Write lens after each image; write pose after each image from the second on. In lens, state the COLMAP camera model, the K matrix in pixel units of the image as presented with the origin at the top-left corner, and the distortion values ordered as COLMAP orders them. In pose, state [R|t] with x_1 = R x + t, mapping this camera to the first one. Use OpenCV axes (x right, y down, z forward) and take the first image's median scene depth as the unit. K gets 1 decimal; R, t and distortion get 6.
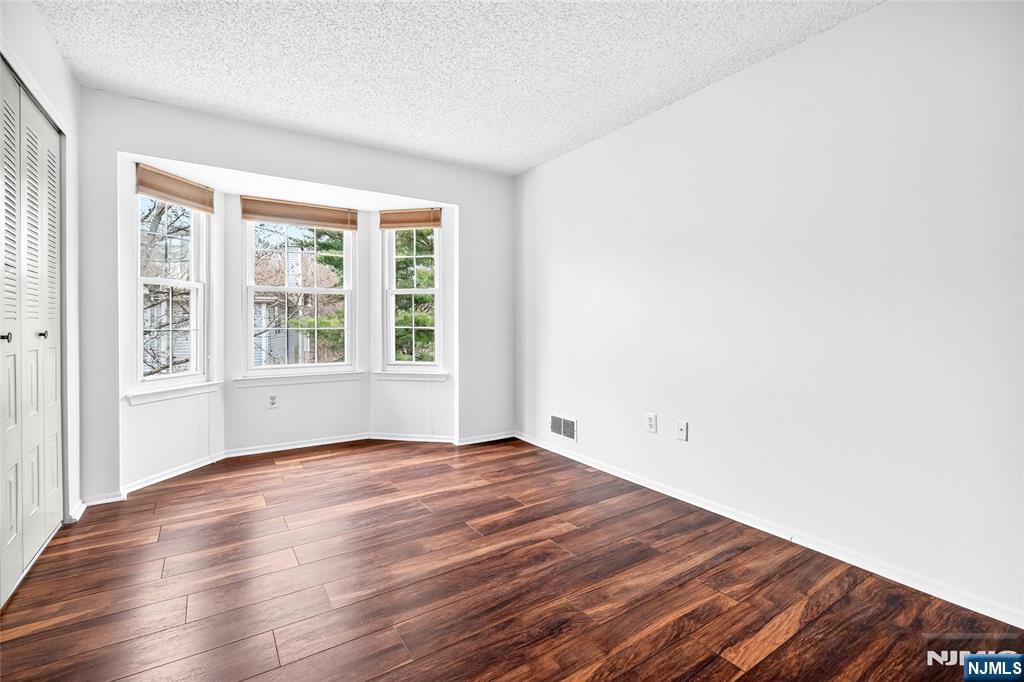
lens RADIAL K [[458.7, 0, 514.8], [0, 458.7, 329.4], [0, 0, 1]] dist [0.001266, 0.000493]
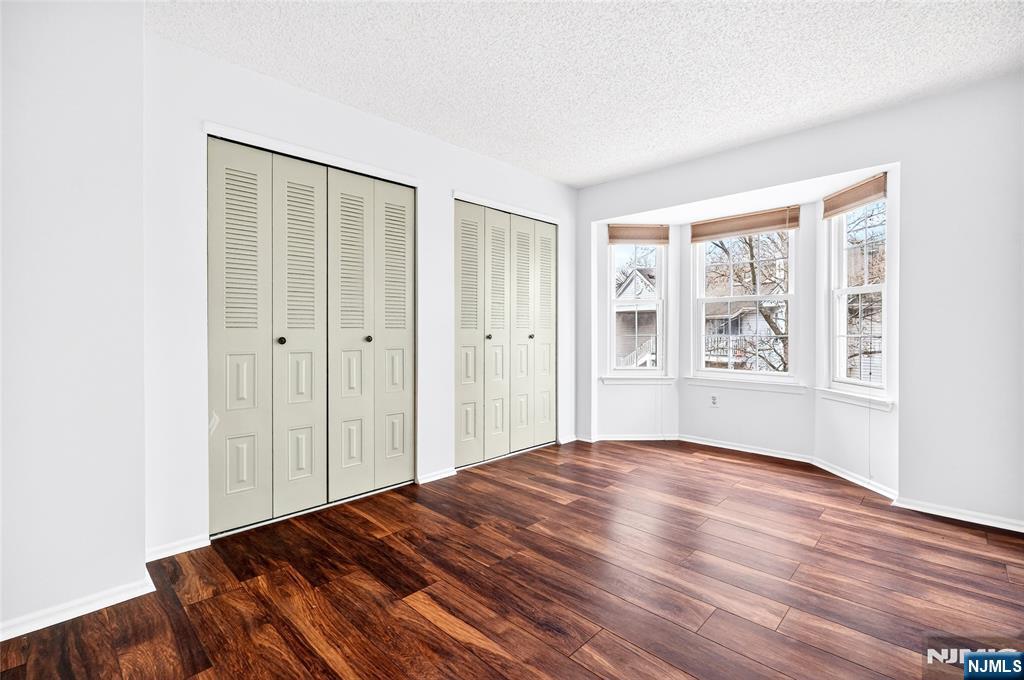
lens RADIAL K [[458.0, 0, 518.0], [0, 458.0, 335.3], [0, 0, 1]] dist [0.001079, 0.000249]
pose [[0.213145, 0.008809, -0.976981, 0.615514], [-0.013606, 0.999889, 0.006047, -0.003617], [0.976926, 0.012004, 0.213241, 0.406024]]
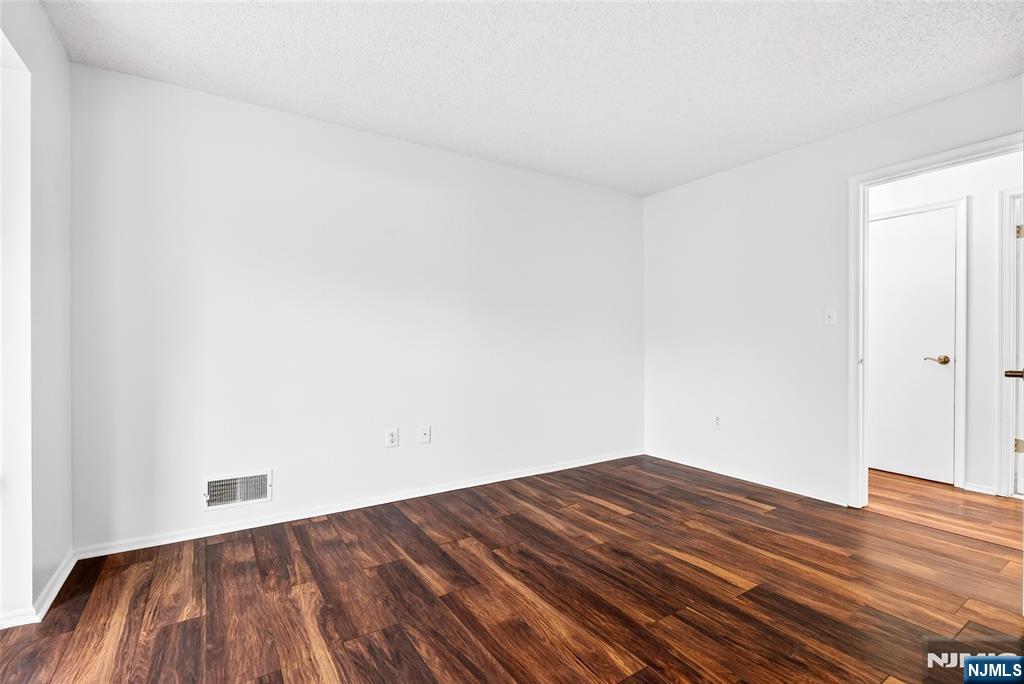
lens RADIAL K [[468.0, 0, 508.0], [0, 468.0, 342.6], [0, 0, 1]] dist [-0.001613, -0.000128]
pose [[0.018935, -0.004155, 0.999812, -0.795021], [0.012108, 0.999919, 0.003926, -0.012072], [-0.999747, 0.012031, 0.018984, 0.762889]]
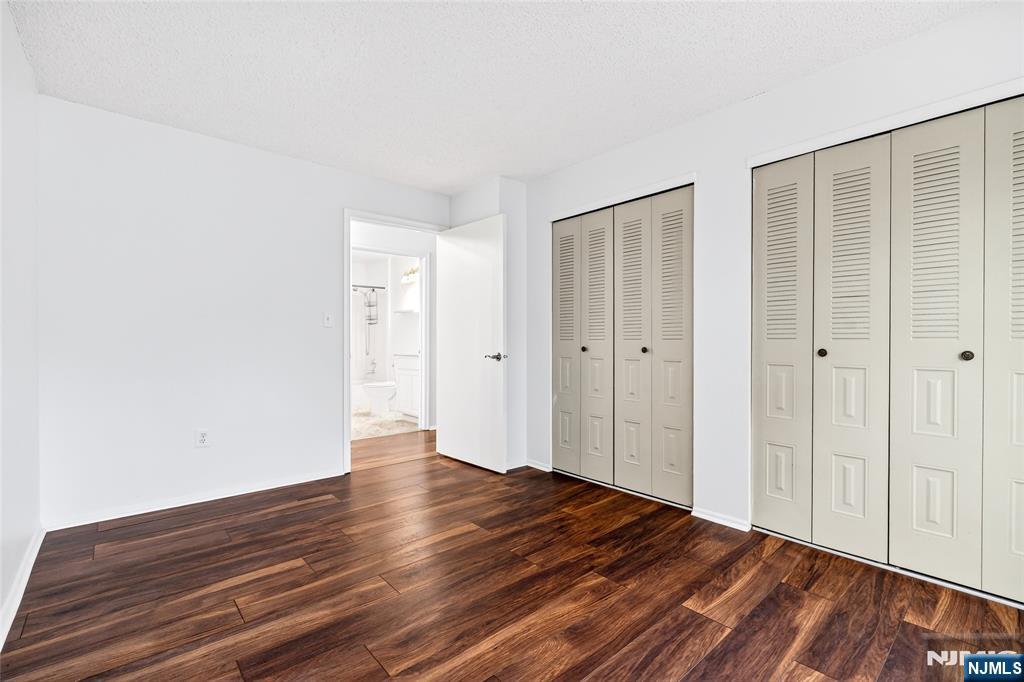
lens RADIAL K [[455.2, 0, 509.5], [0, 455.2, 341.5], [0, 0, 1]] dist [-0.000796, -0.000002]
pose [[-0.991741, -0.002915, -0.128225, -0.006454], [-0.004866, 0.999877, 0.014901, -0.018932], [0.128166, 0.015402, -0.991633, 1.340190]]
